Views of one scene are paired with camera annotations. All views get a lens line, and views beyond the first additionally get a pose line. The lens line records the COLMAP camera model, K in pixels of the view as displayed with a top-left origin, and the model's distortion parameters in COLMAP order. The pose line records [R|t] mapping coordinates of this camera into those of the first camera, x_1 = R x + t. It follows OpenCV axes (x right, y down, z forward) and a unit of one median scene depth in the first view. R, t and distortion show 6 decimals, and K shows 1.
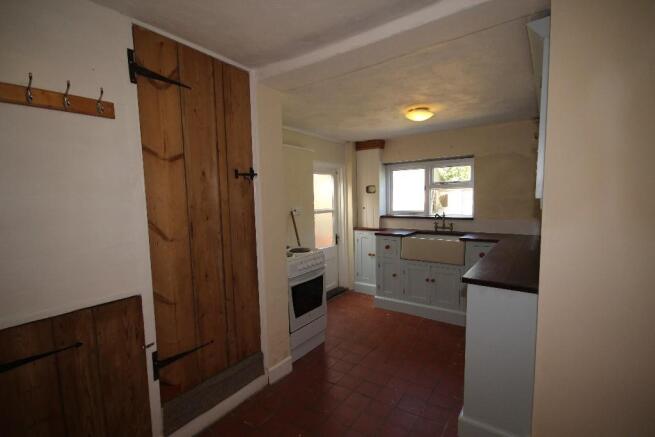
lens RADIAL K [[302.6, 0, 330.6], [0, 302.6, 219.9], [0, 0, 1]] dist [-0.000626, -0.002404]
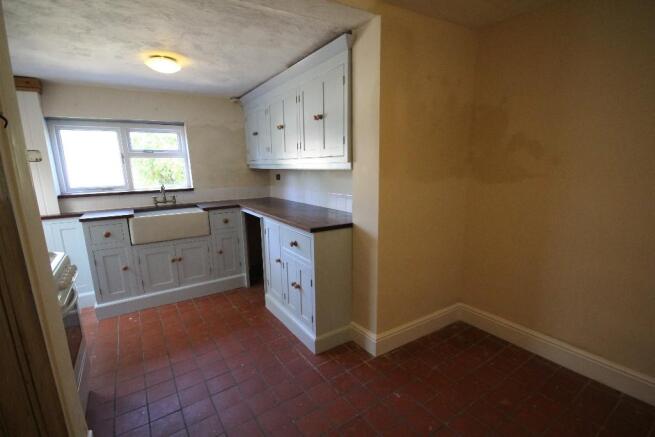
lens RADIAL K [[302.6, 0, 325.1], [0, 302.6, 224.2], [0, 0, 1]] dist [-0.000626, -0.002404]
pose [[0.373719, -0.171048, 0.911634, -0.276458], [0.085644, 0.985014, 0.149707, -0.001991], [-0.923580, 0.022127, 0.382767, 0.215110]]
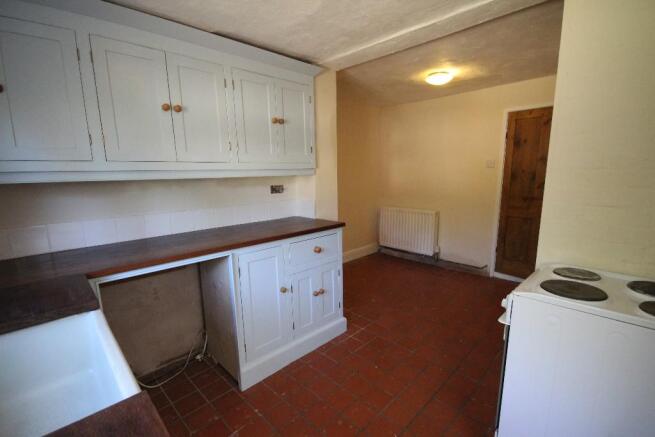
lens RADIAL K [[302.6, 0, 327.9], [0, 302.6, 220.6], [0, 0, 1]] dist [-0.000626, -0.002404]
pose [[-0.982701, -0.019376, 0.184184, 0.129623], [0.028967, 0.966191, 0.256193, -0.089868], [-0.182921, 0.257097, -0.948916, 1.066250]]
